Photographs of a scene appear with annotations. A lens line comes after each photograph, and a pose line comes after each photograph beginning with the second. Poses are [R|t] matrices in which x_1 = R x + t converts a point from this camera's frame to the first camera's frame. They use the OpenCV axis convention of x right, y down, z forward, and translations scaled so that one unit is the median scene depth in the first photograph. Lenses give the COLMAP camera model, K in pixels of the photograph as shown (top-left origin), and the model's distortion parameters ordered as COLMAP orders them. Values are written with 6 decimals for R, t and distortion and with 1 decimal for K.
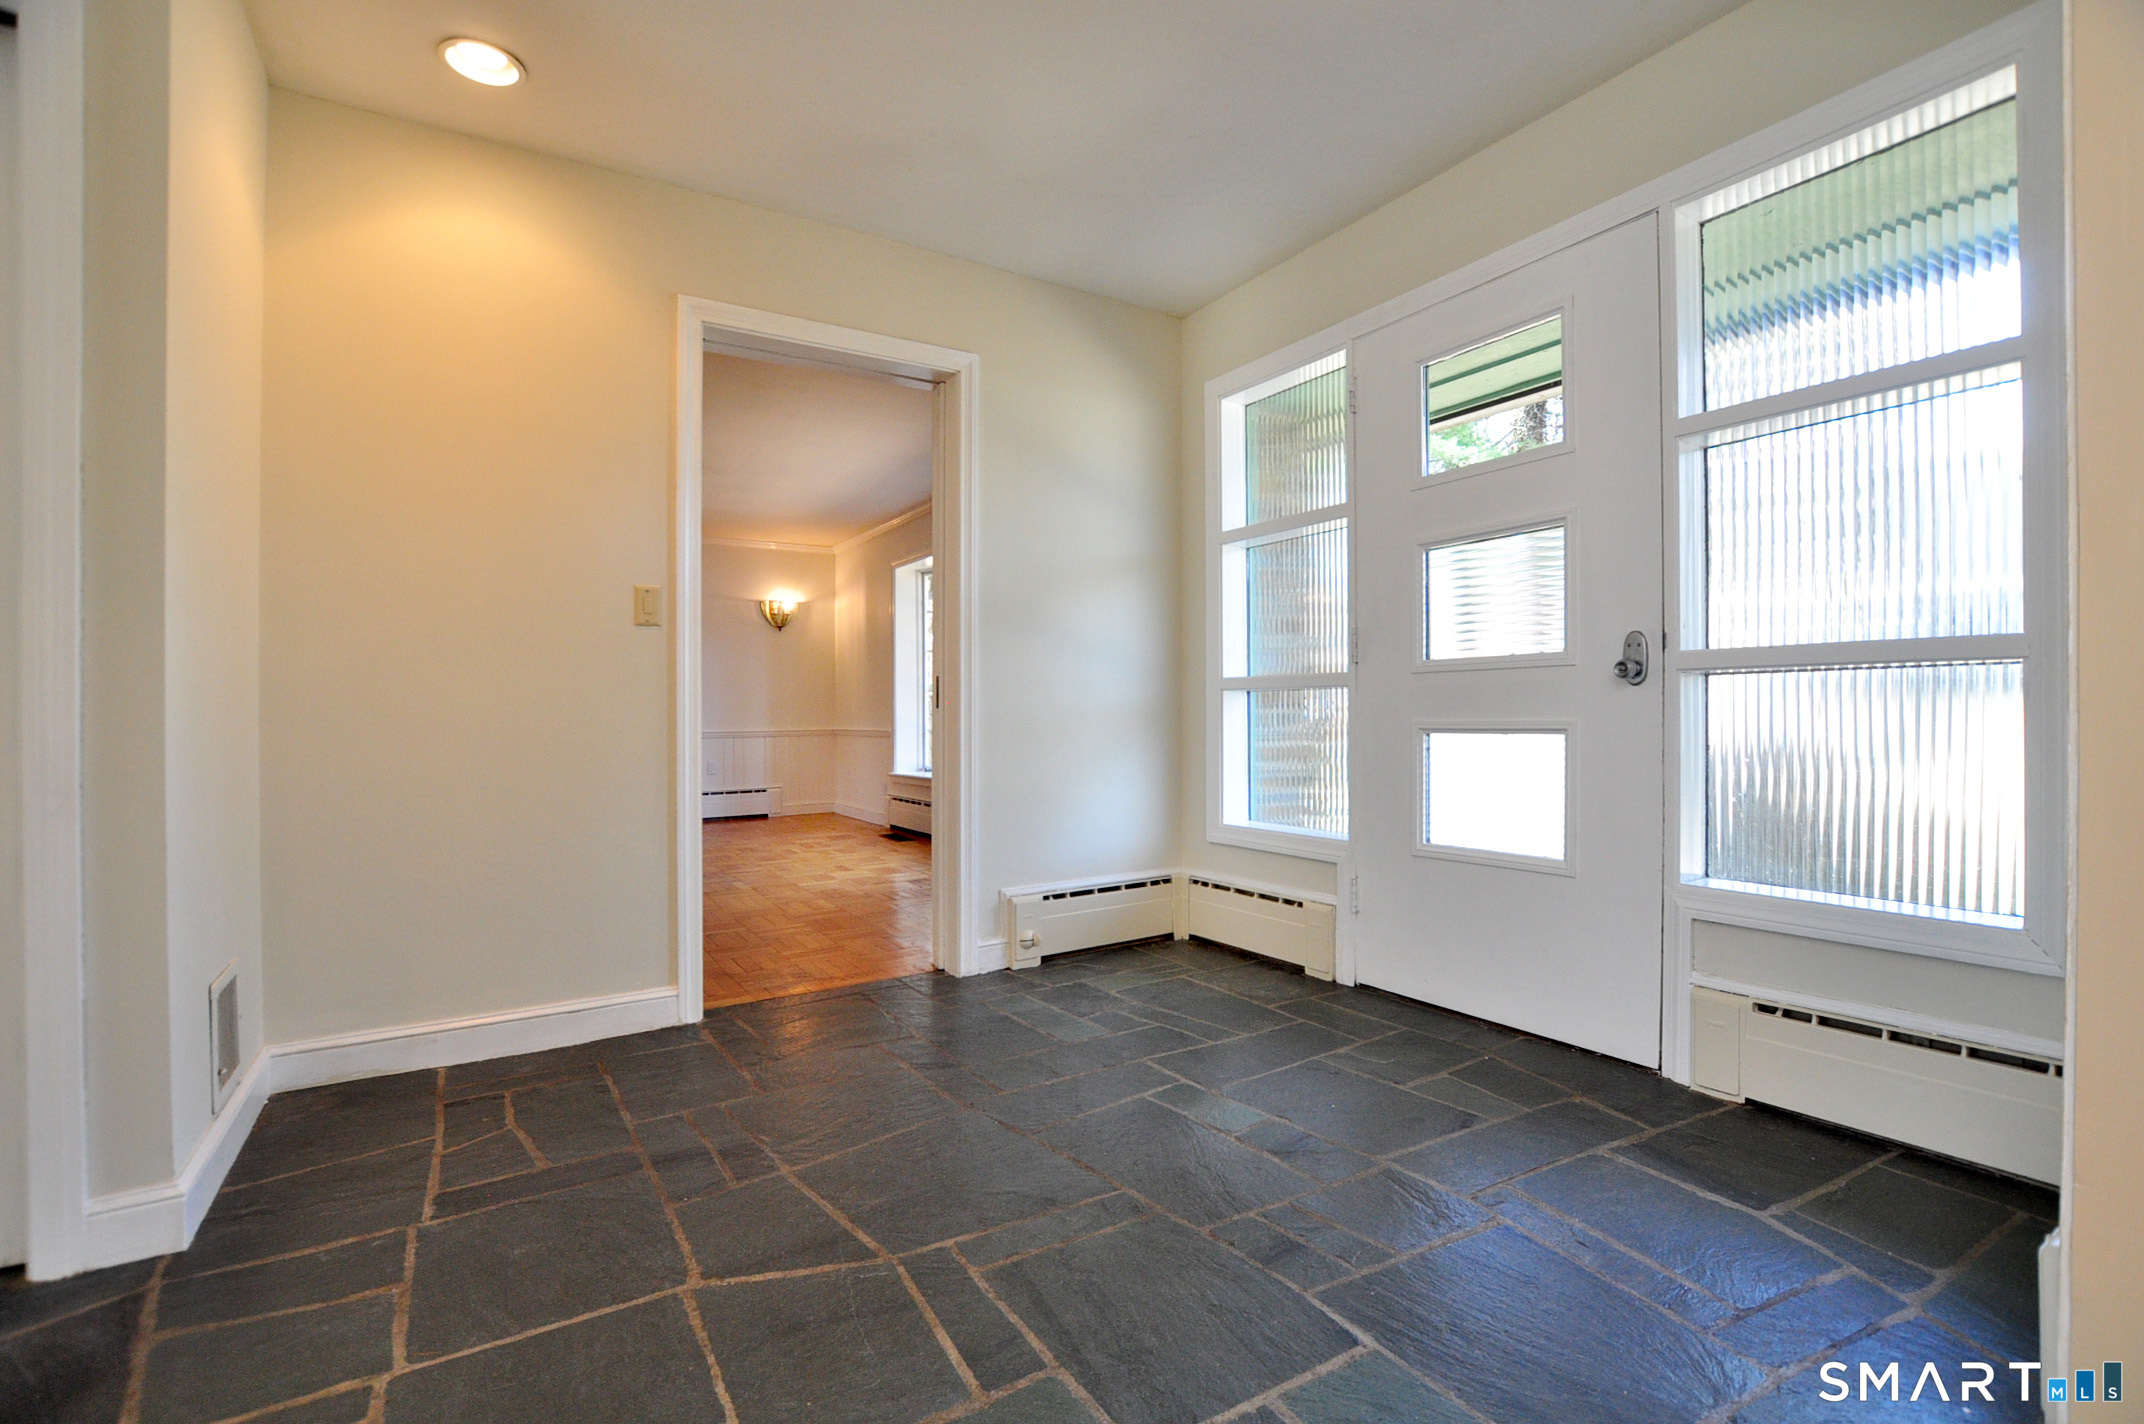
lens RADIAL K [[927.1, 0, 1084.9], [0, 927.1, 725.6], [0, 0, 1]] dist [-0.028611, -0.000351]
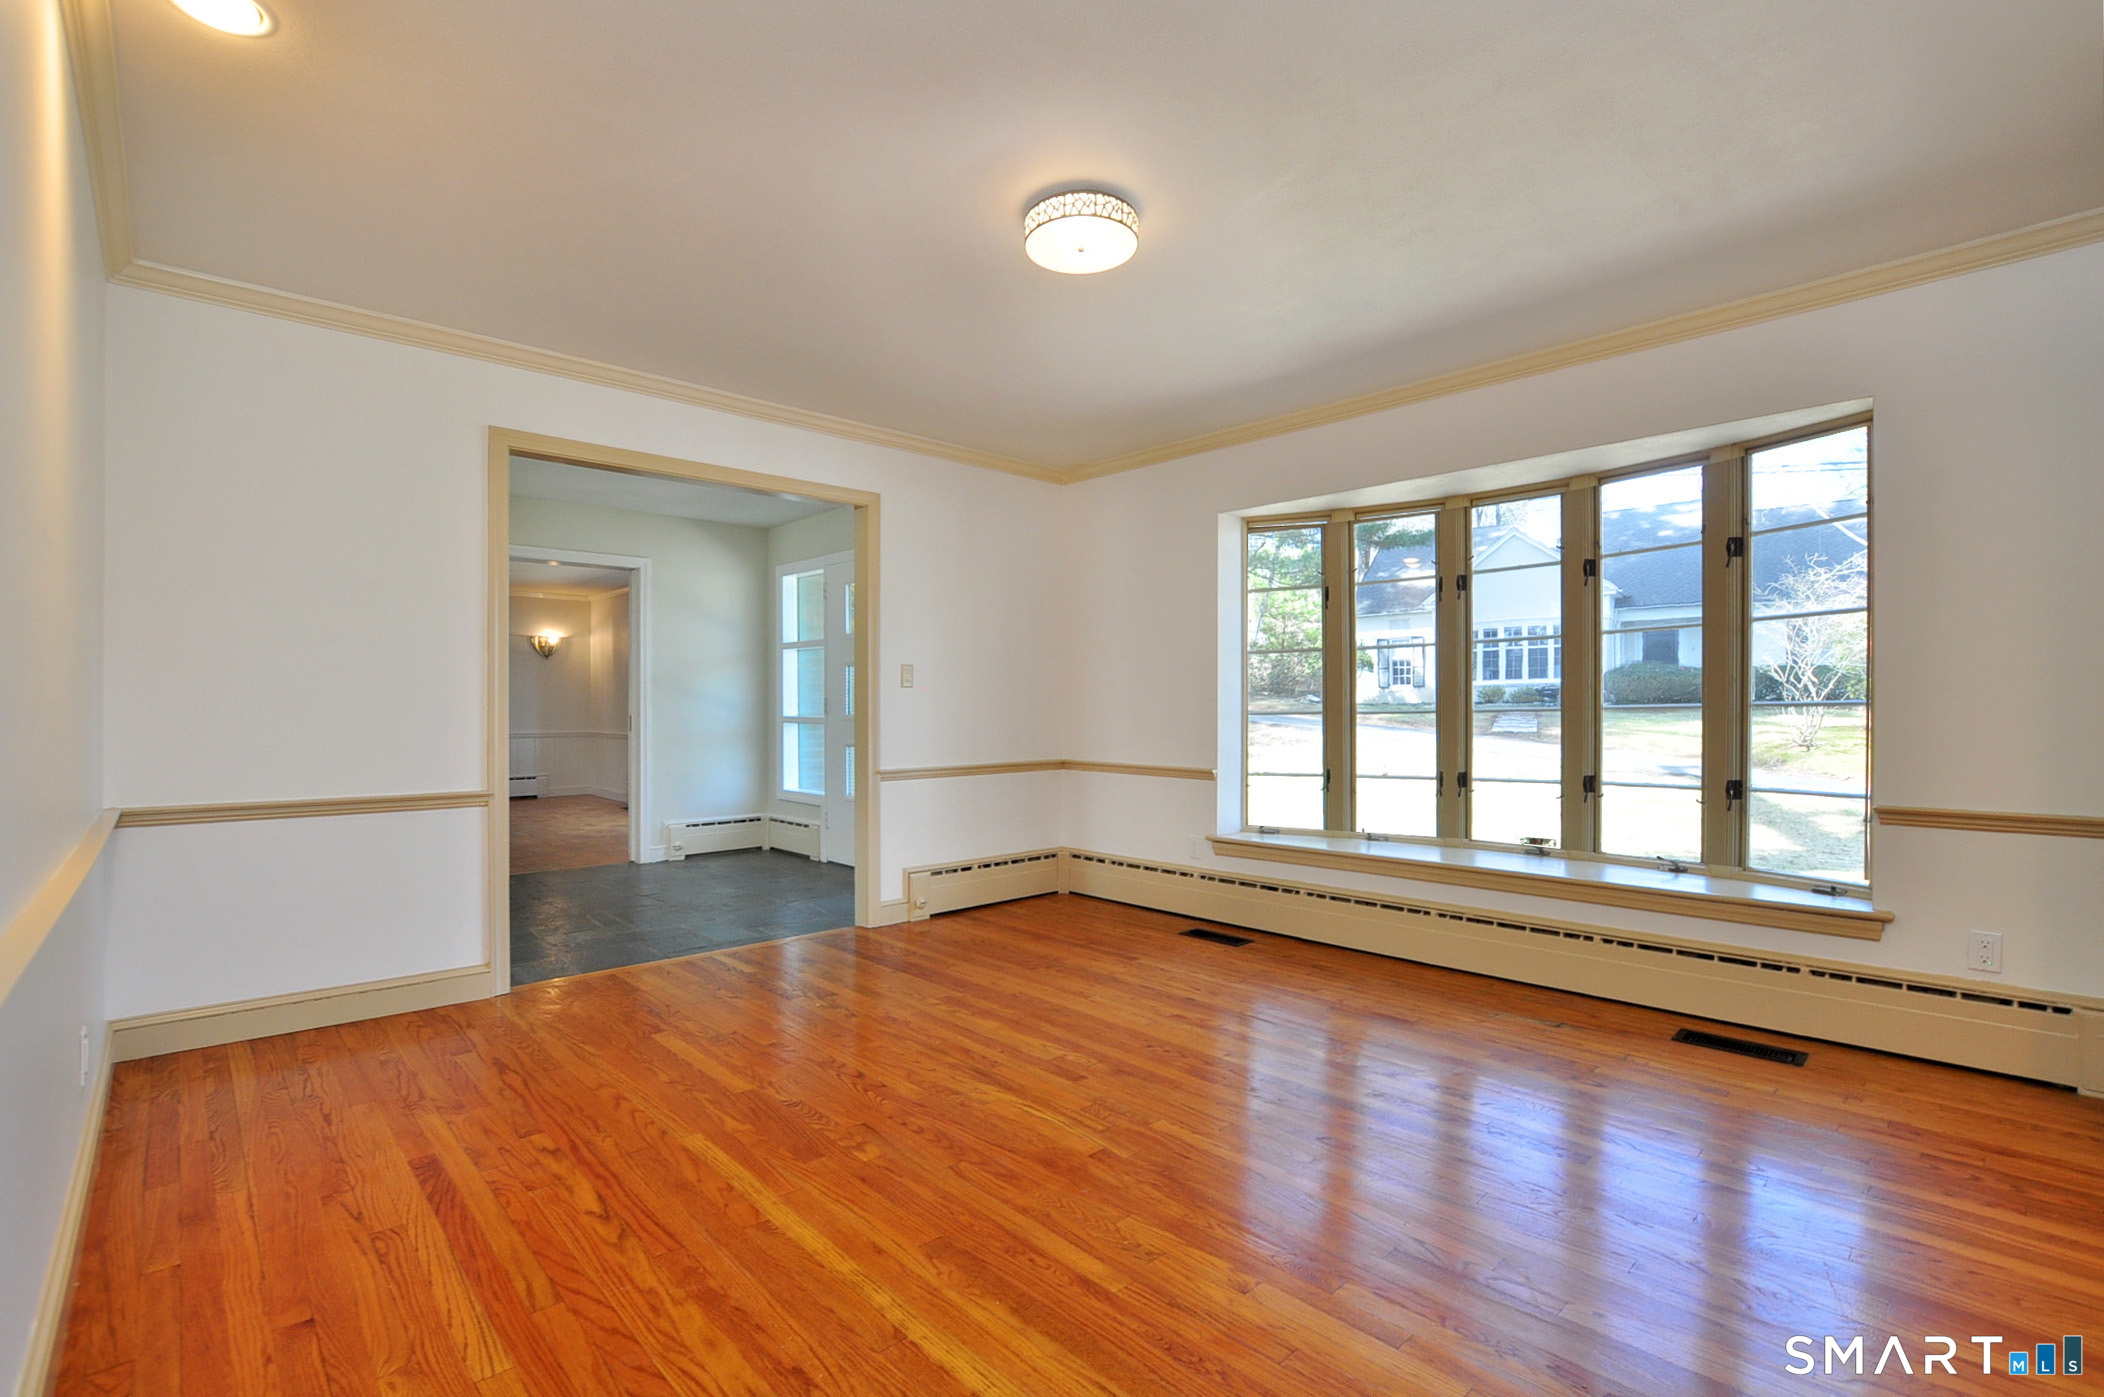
lens RADIAL K [[909.8, 0, 1054.5], [0, 909.8, 746.2], [0, 0, 1]] dist [-0.028611, -0.000351]
pose [[0.981653, 0.010963, 0.190359, 0.444288], [-0.016252, 0.999523, 0.026246, -0.061144], [-0.189981, -0.028858, 0.981364, -1.303701]]
